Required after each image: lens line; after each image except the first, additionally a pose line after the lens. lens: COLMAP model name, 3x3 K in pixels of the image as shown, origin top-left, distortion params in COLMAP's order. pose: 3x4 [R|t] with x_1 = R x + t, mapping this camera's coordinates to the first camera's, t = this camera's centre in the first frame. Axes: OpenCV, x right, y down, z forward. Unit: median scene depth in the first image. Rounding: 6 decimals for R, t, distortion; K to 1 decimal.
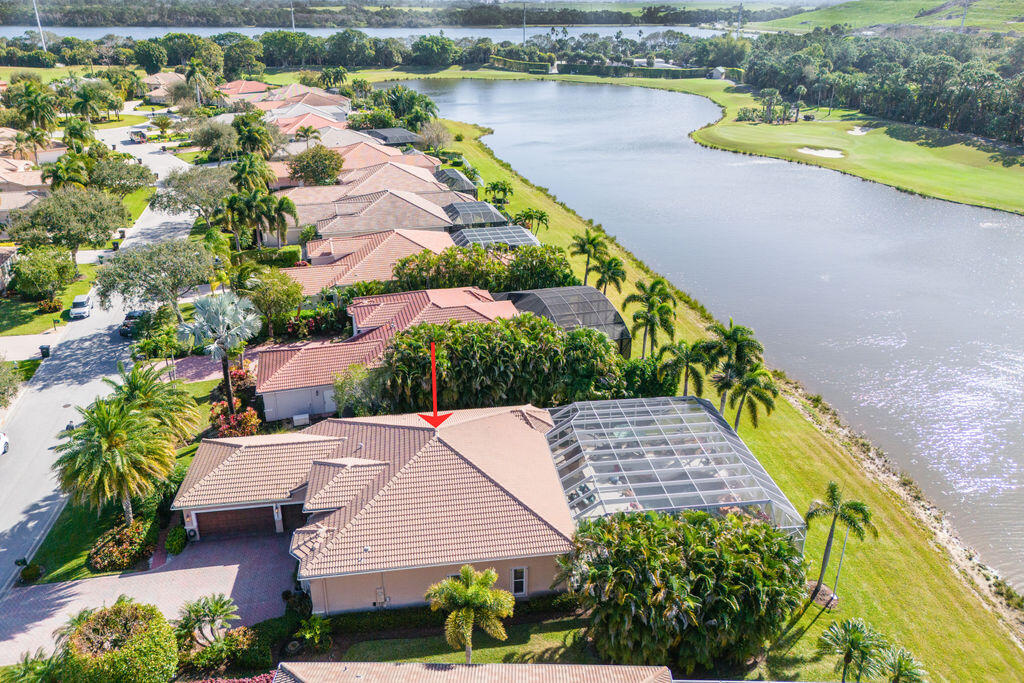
lens RADIAL K [[771.3, 0, 532.4], [0, 771.3, 283.0], [0, 0, 1]] dist [0.072623, -0.117431]
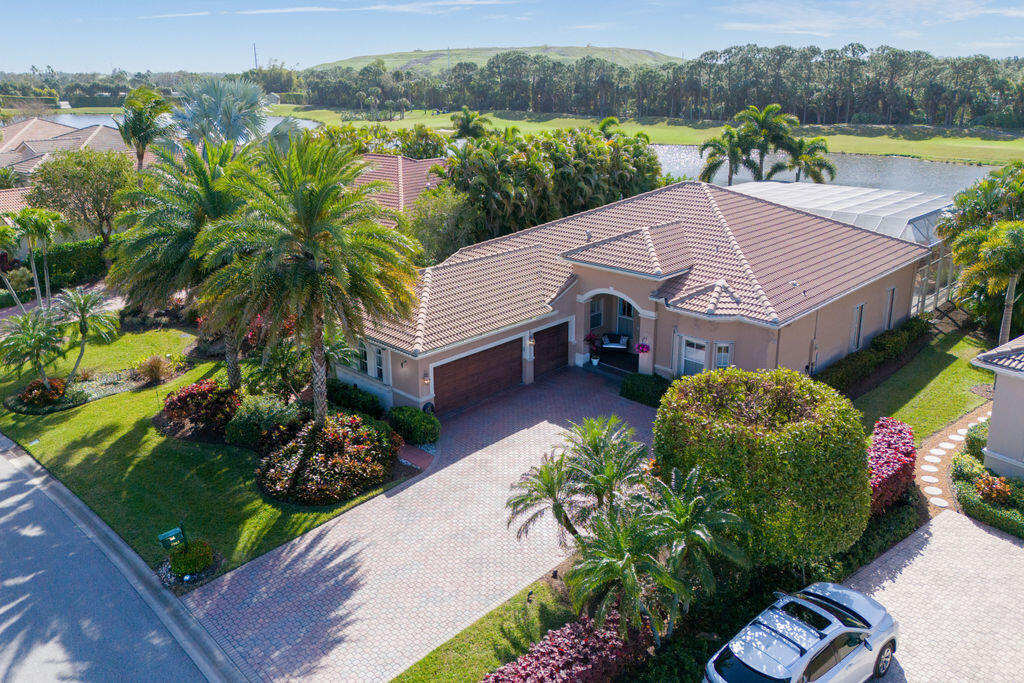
lens RADIAL K [[757.3, 0, 512.0], [0, 757.3, 341.5], [0, 0, 1]] dist [0.076223, -0.075834]
pose [[0.786324, -0.202958, 0.583526, -0.222976], [0.225806, 0.973567, 0.034336, 0.086347], [-0.575070, 0.104765, 0.811368, 0.167954]]
